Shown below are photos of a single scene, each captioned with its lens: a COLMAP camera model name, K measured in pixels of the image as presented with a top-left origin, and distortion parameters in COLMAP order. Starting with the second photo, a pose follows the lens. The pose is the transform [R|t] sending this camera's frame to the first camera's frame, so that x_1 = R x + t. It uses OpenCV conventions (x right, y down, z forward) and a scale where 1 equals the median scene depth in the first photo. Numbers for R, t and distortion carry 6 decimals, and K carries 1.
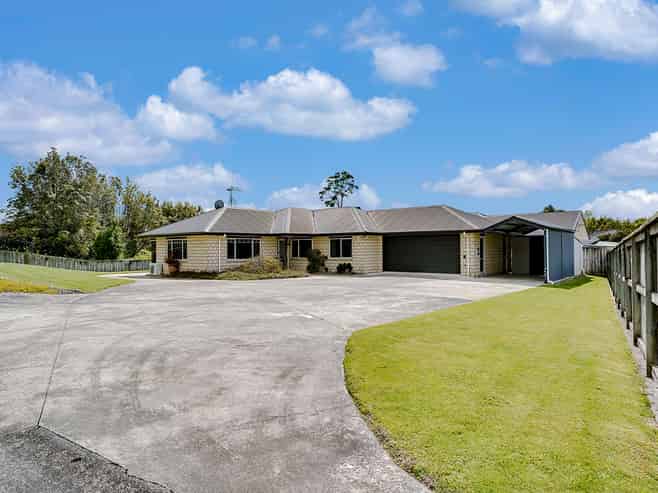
lens RADIAL K [[397.2, 0, 328.4], [0, 397.2, 262.9], [0, 0, 1]] dist [-0.001036, -0.000164]
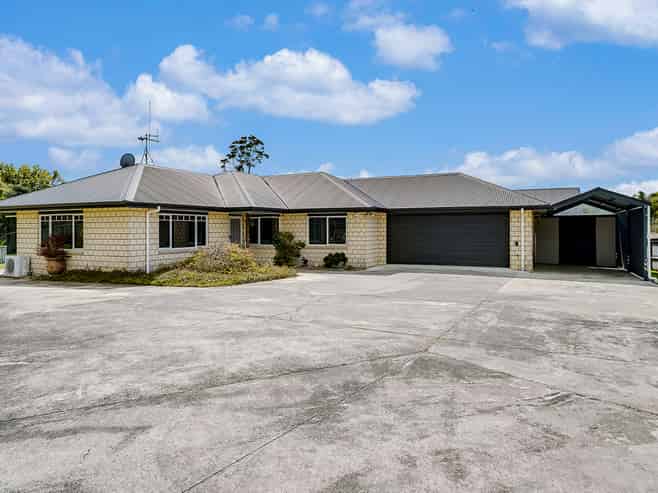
lens RADIAL K [[457.0, 0, 329.5], [0, 457.0, 233.7], [0, 0, 1]] dist [-0.001465, -0.000760]
pose [[0.970030, 0.002187, 0.242974, -0.158790], [0.004641, 0.999610, -0.027524, -0.010612], [-0.242940, 0.027827, 0.969642, 0.250208]]
